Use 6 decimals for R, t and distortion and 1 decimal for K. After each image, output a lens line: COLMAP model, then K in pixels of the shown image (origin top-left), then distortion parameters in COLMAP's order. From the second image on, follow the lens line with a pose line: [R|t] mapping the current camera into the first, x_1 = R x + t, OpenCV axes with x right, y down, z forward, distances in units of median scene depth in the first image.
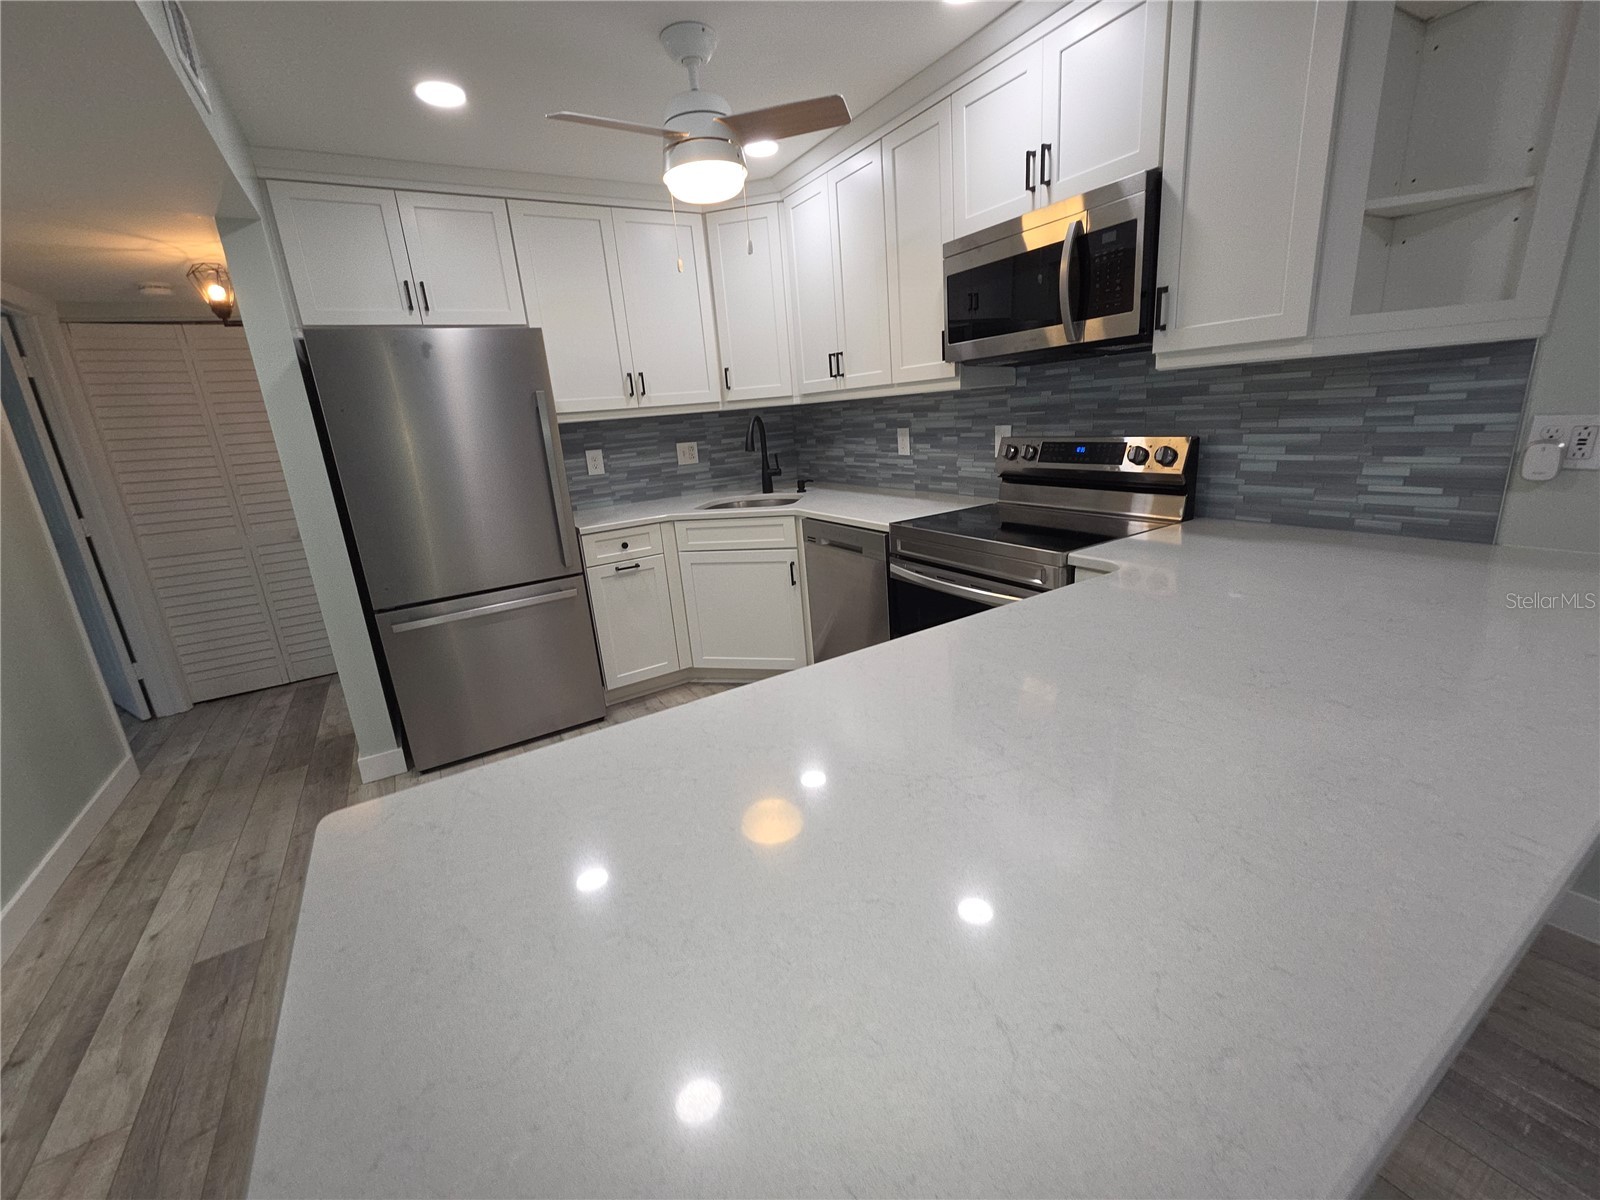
lens RADIAL K [[656.3, 0, 810.5], [0, 656.3, 586.3], [0, 0, 1]] dist [-0.000305, -0.000228]
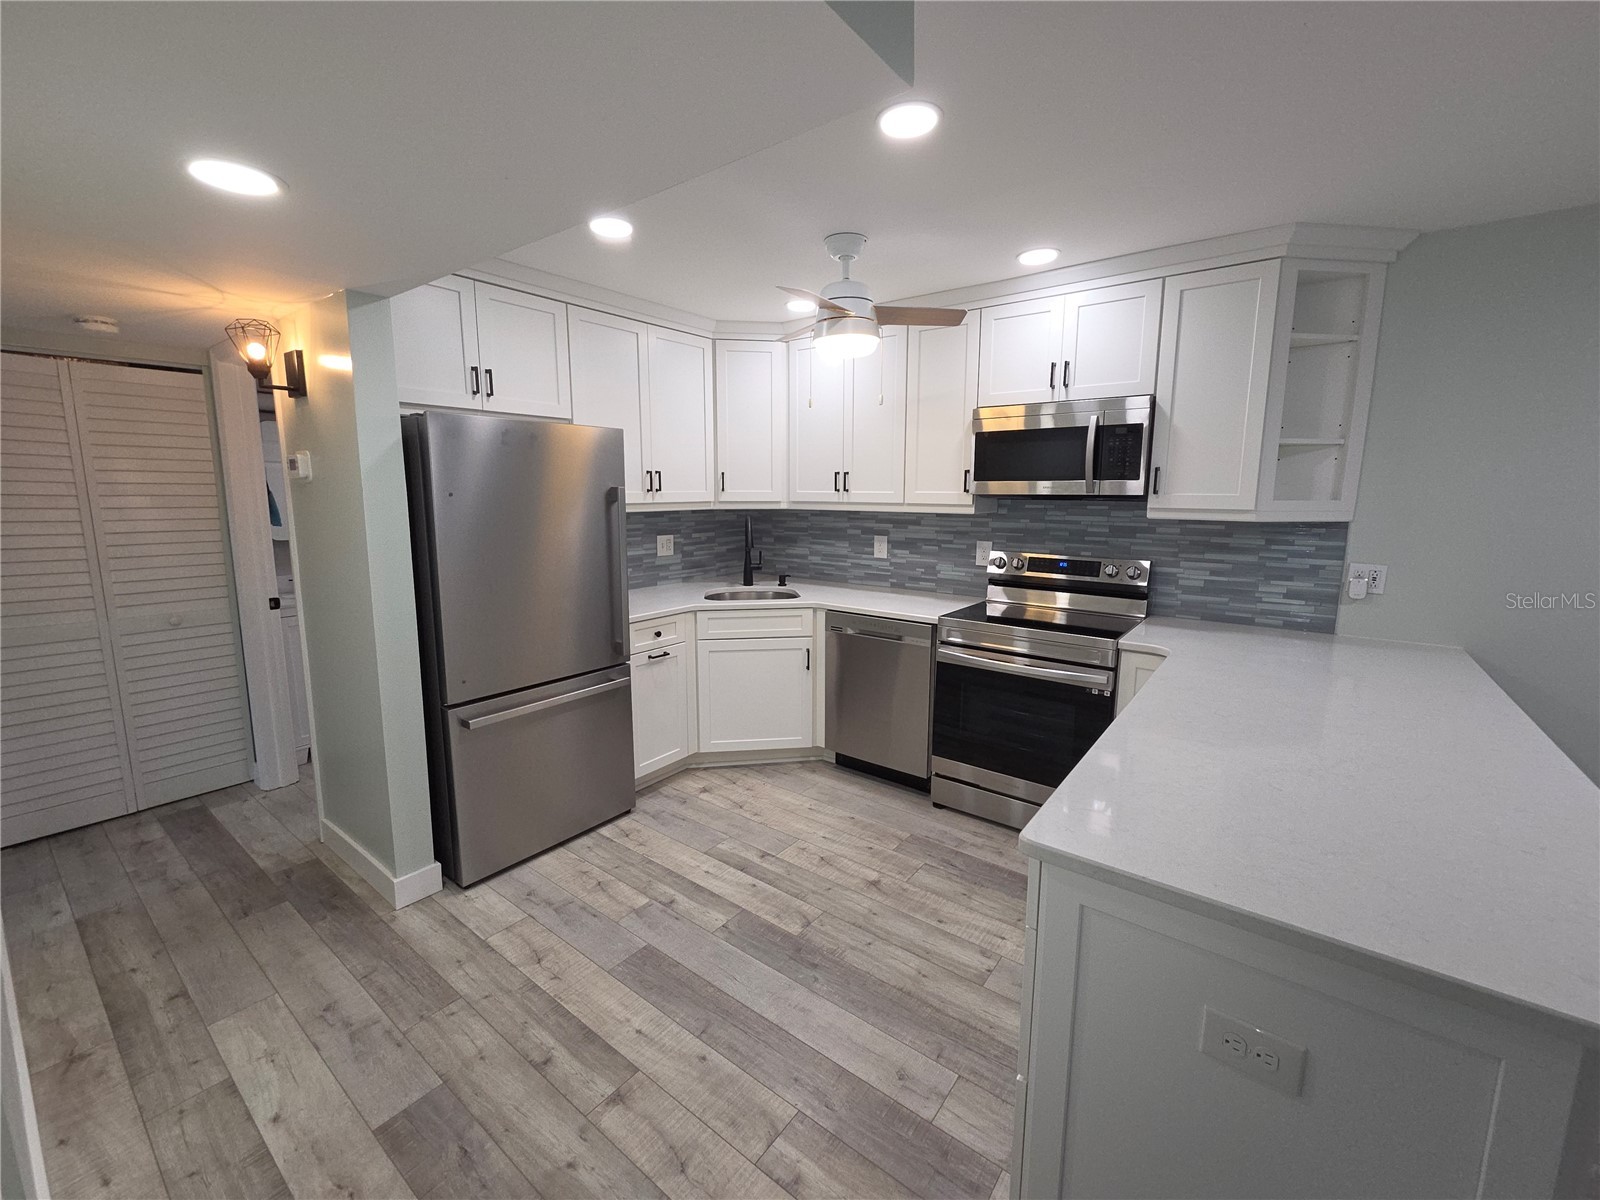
lens RADIAL K [[656.3, 0, 807.9], [0, 656.3, 585.1], [0, 0, 1]] dist [-0.000305, -0.000228]
pose [[0.929301, 0.026563, 0.368366, -0.497729], [0.022393, 0.991523, -0.127990, -0.001256], [-0.368643, 0.127190, 0.920828, -0.053272]]
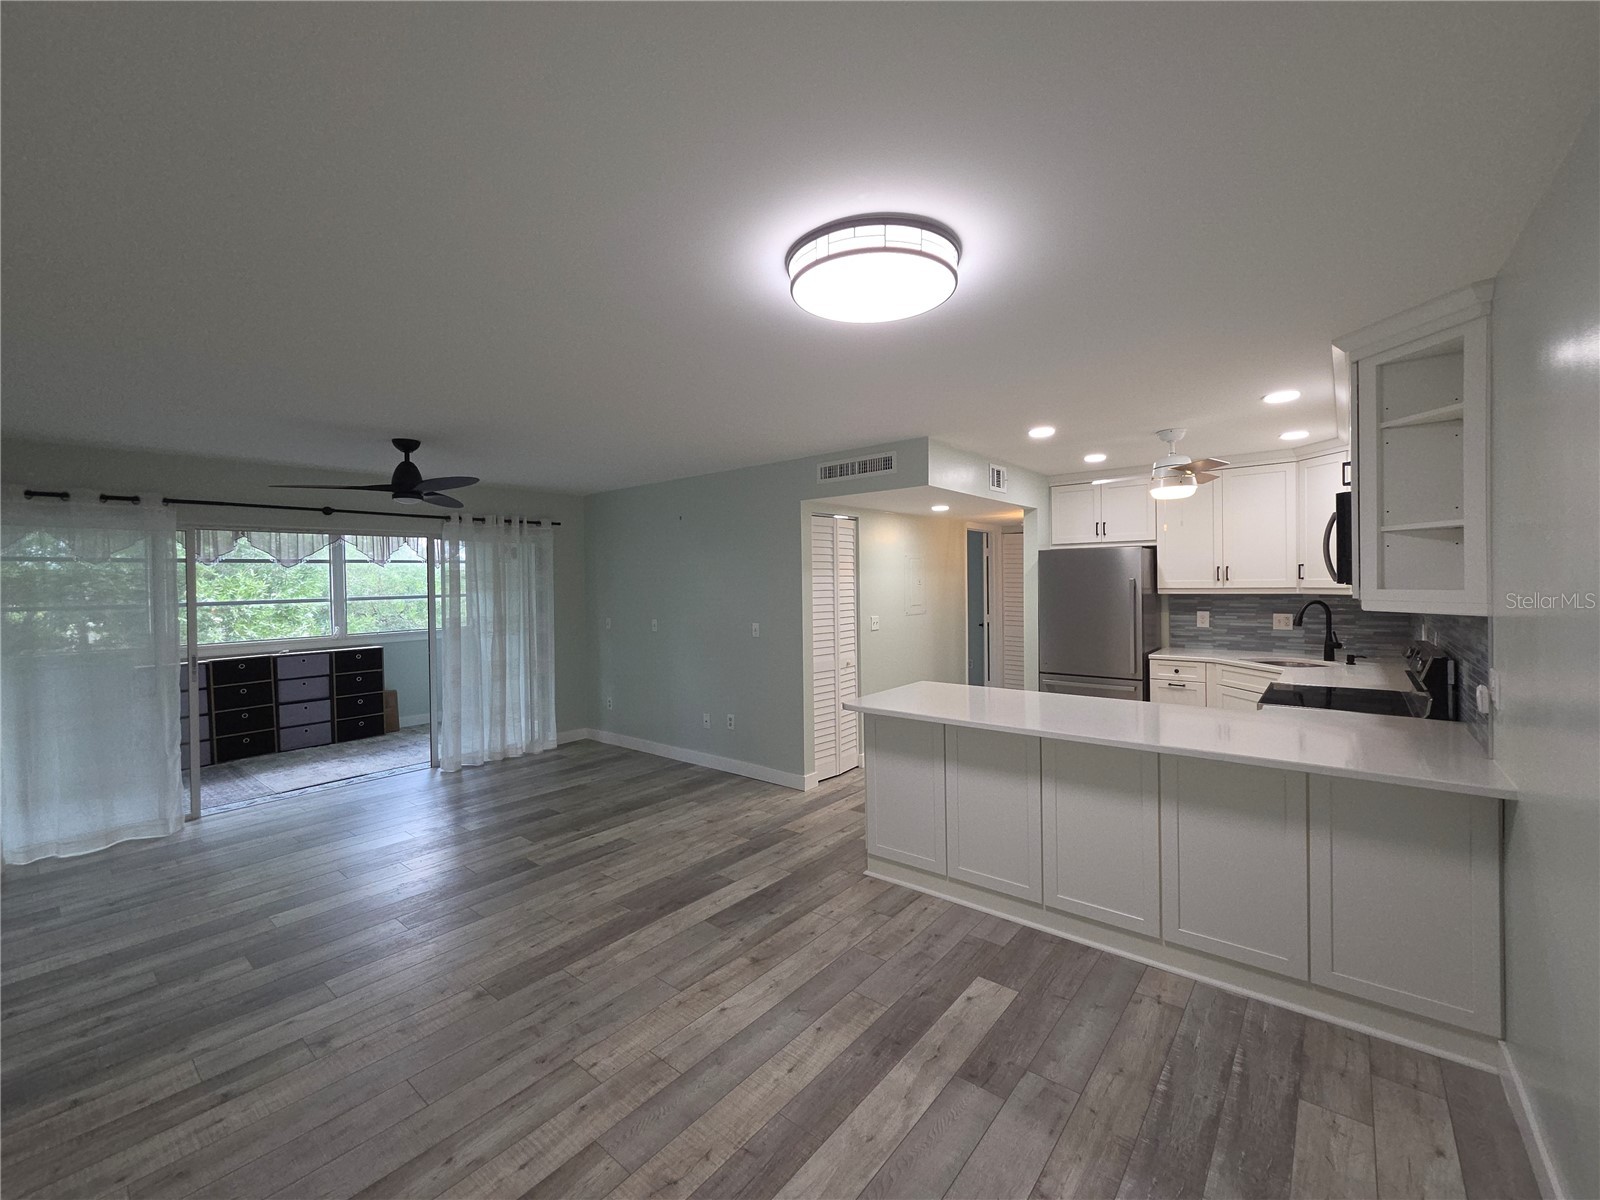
lens RADIAL K [[656.3, 0, 809.6], [0, 656.3, 587.7], [0, 0, 1]] dist [-0.000305, -0.000228]
pose [[0.324228, 0.081520, -0.942460, 1.031489], [-0.256710, 0.966477, -0.004716, -0.023844], [0.910482, 0.243468, 0.334286, -0.455945]]
